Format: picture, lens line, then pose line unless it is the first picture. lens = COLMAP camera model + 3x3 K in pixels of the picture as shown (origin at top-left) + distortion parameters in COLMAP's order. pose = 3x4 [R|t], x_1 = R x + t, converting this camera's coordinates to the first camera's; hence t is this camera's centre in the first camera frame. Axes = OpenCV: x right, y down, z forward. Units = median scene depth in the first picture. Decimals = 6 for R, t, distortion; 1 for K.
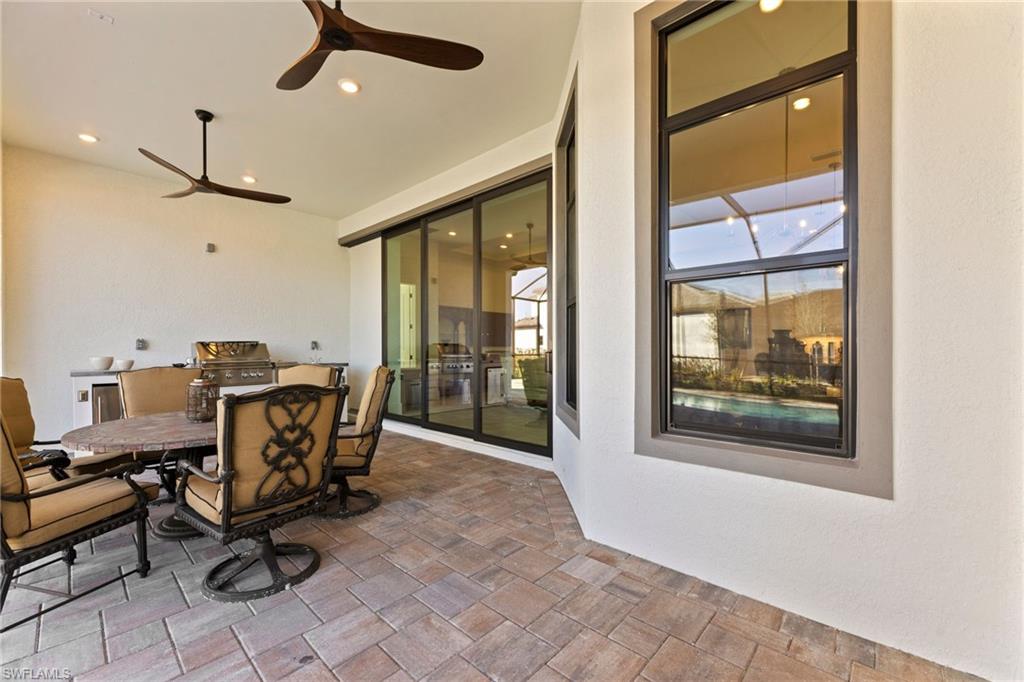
lens RADIAL K [[413.0, 0, 506.2], [0, 413.0, 338.4], [0, 0, 1]] dist [0.000982, 0.000189]
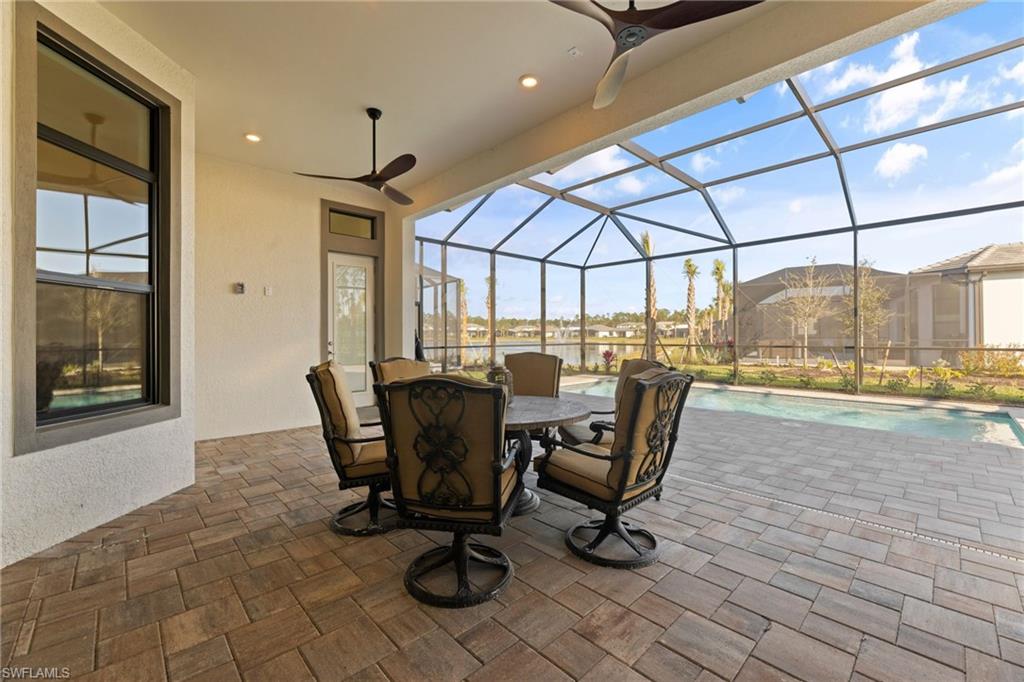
lens RADIAL K [[413.0, 0, 506.2], [0, 413.0, 338.4], [0, 0, 1]] dist [0.000982, 0.000189]
pose [[-0.998569, -0.004662, 0.053270, -0.696209], [-0.006197, 0.999570, -0.028677, 0.036333], [-0.053114, -0.028966, -0.998168, 1.807524]]
